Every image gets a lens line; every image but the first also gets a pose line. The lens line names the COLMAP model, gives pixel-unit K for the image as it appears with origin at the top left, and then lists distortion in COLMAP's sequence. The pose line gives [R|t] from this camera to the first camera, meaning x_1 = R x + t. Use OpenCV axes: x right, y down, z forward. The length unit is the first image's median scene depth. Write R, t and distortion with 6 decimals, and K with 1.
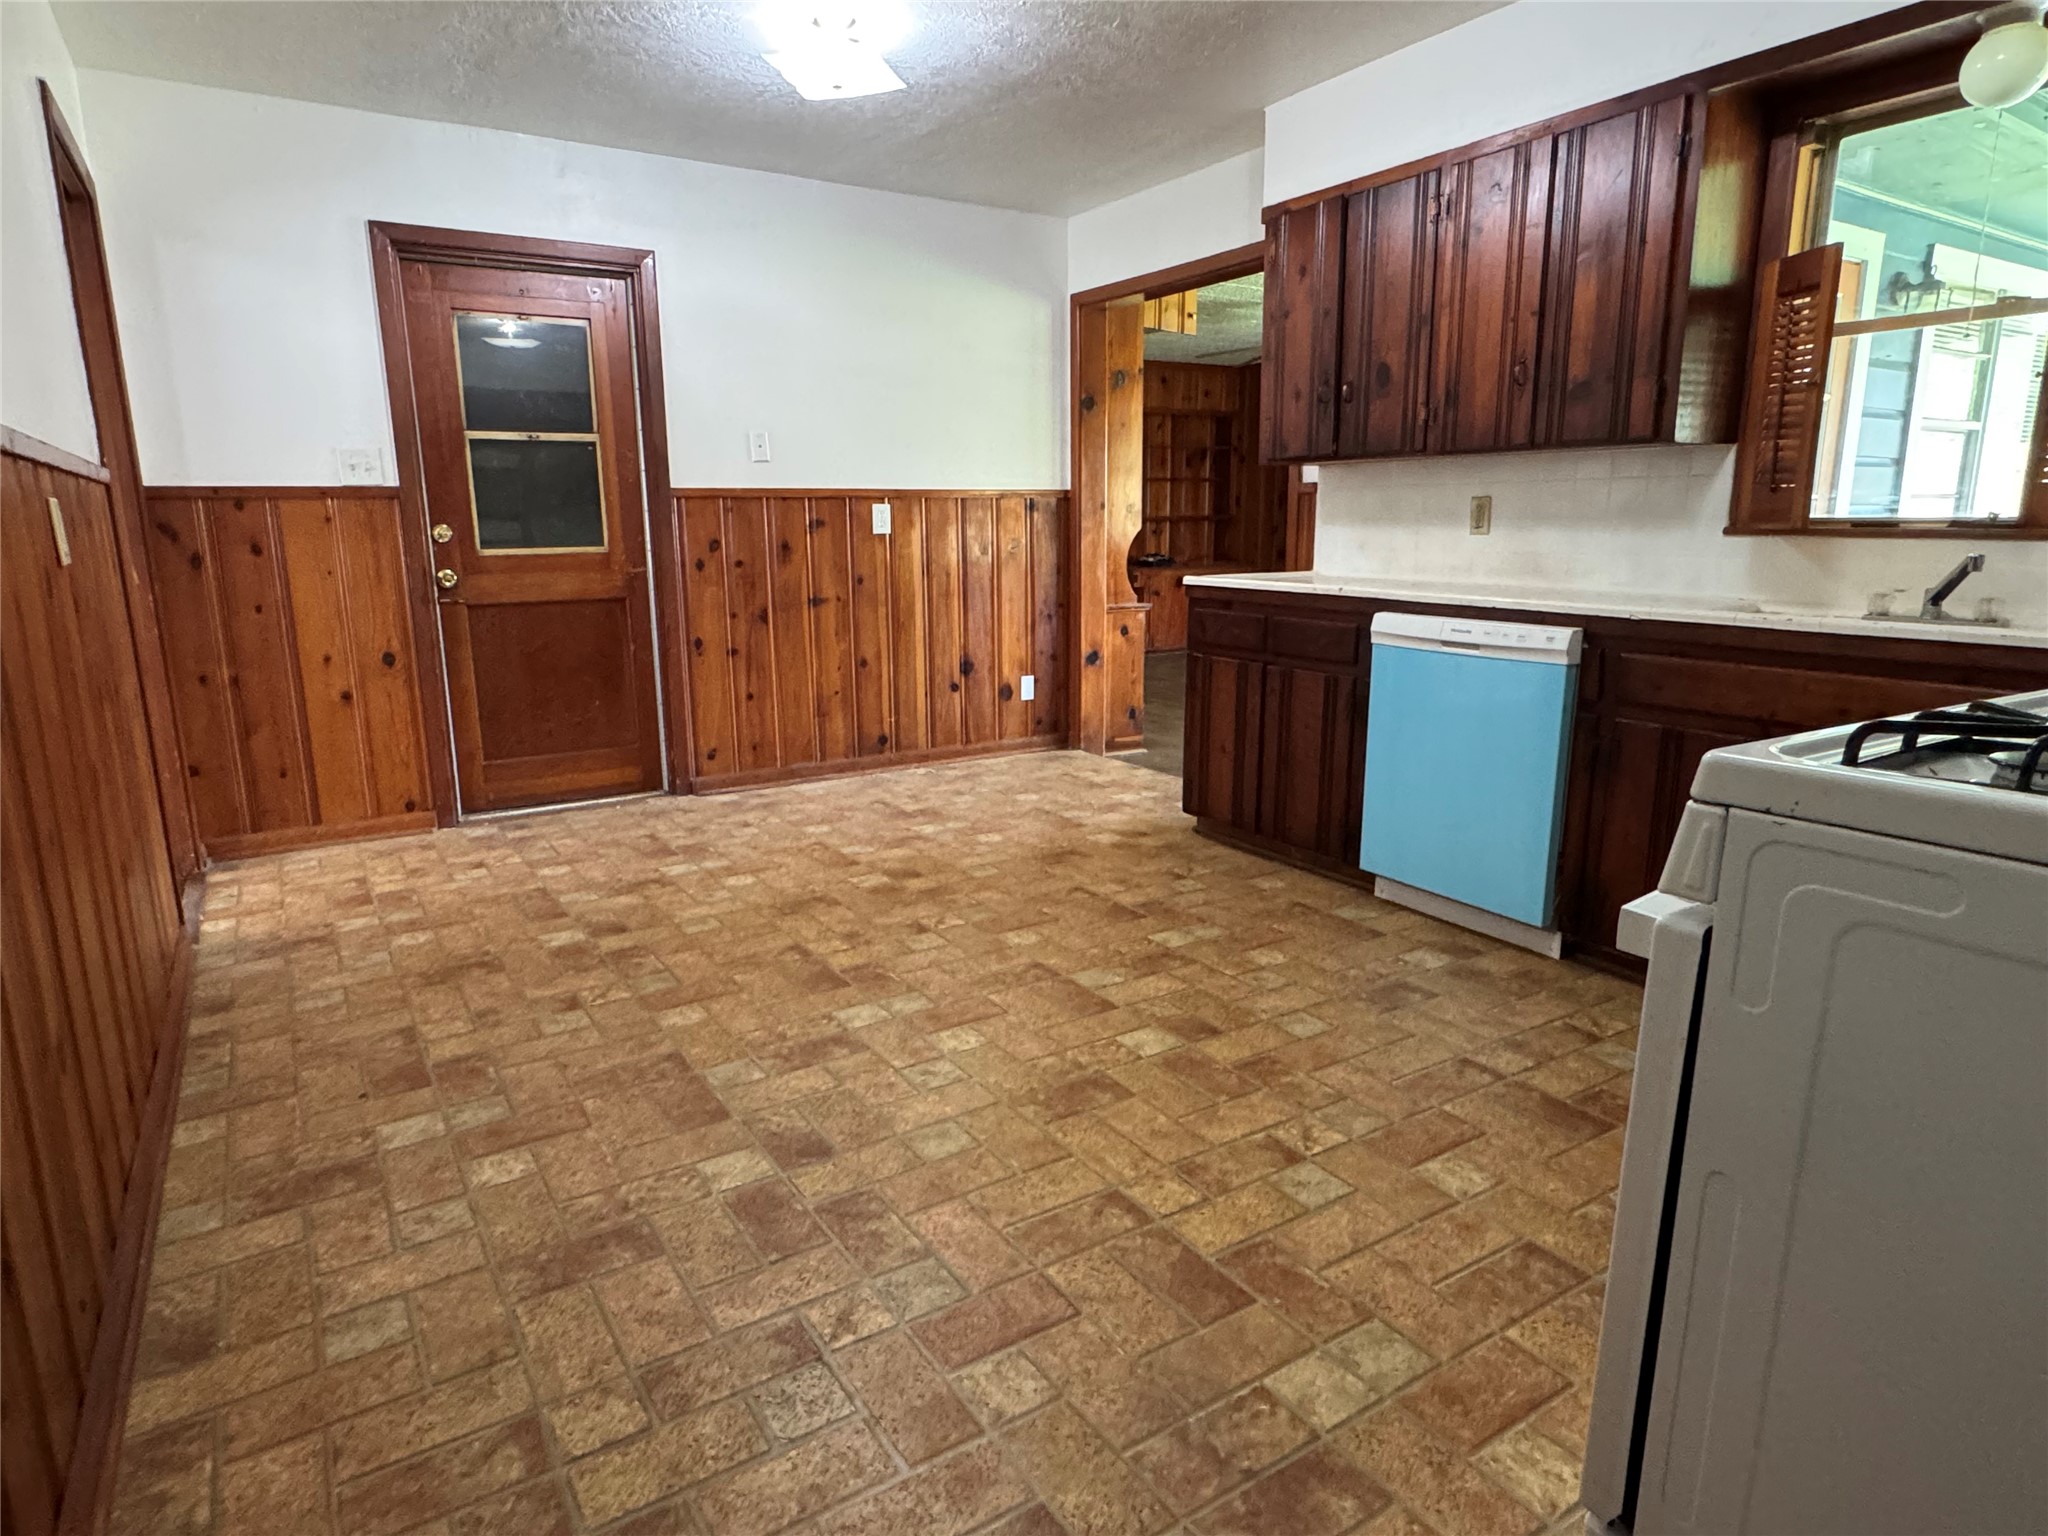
lens RADIAL K [[1164.0, 0, 1026.0], [0, 1164.0, 780.9], [0, 0, 1]] dist [-0.000384, 0.002337]
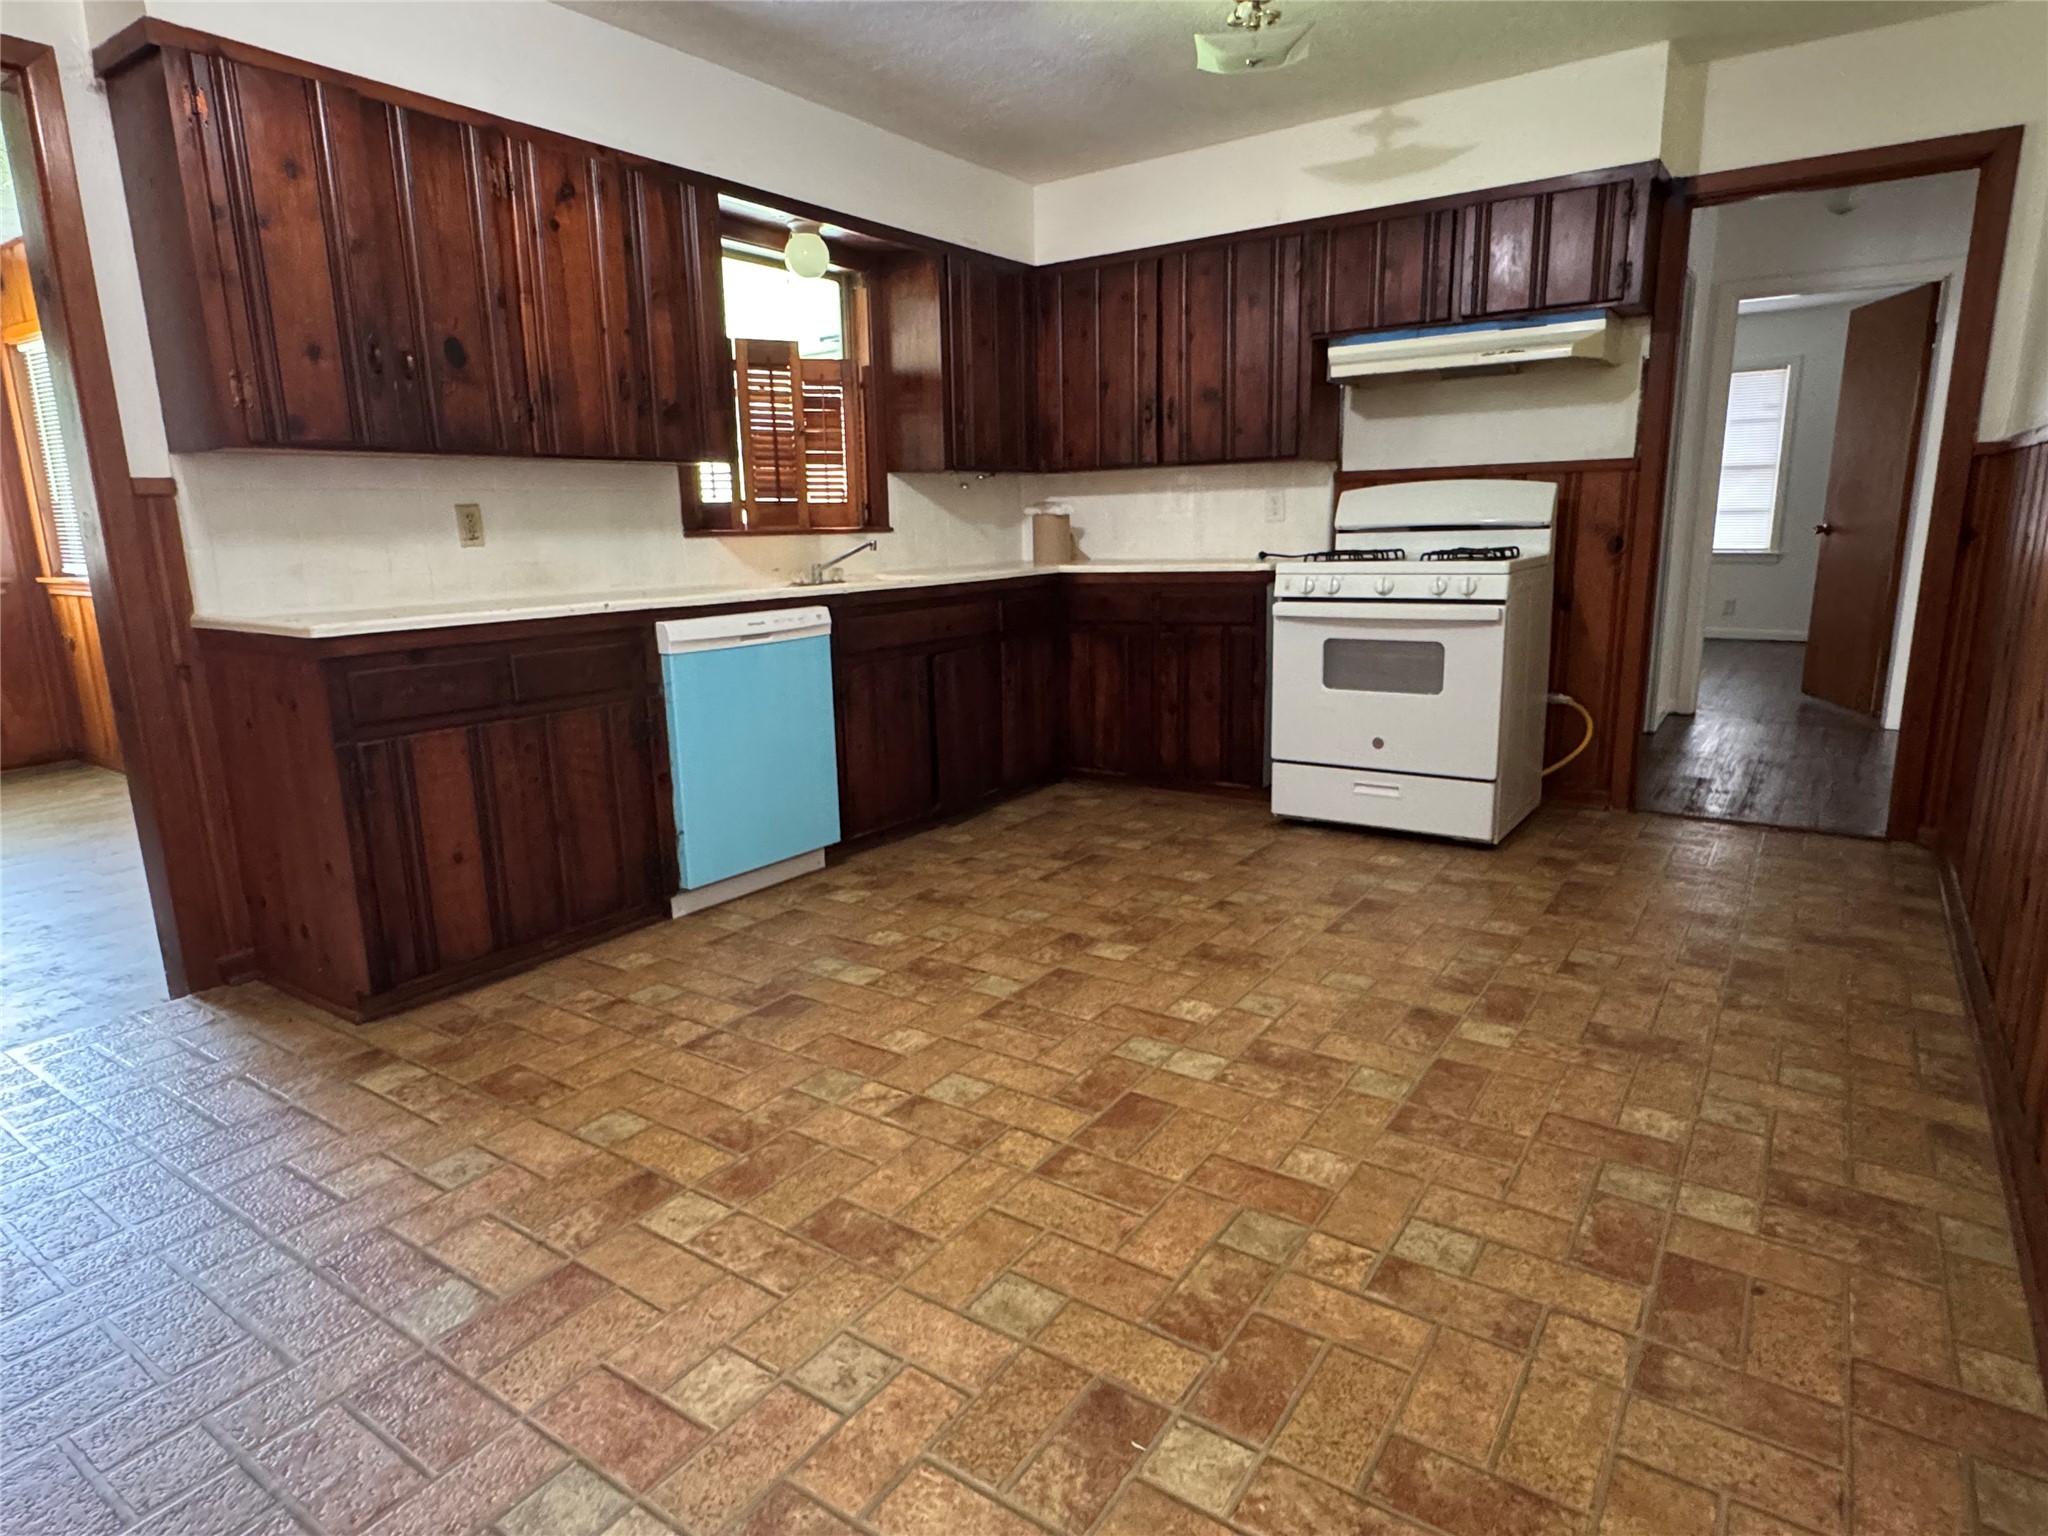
lens RADIAL K [[1164.0, 0, 1028.1], [0, 1164.0, 752.5], [0, 0, 1]] dist [-0.000384, 0.002337]
pose [[-0.385136, -0.170183, 0.907033, -0.852458], [0.224413, 0.936077, 0.270921, -0.289450], [-0.895159, 0.307892, -0.322325, 1.318062]]
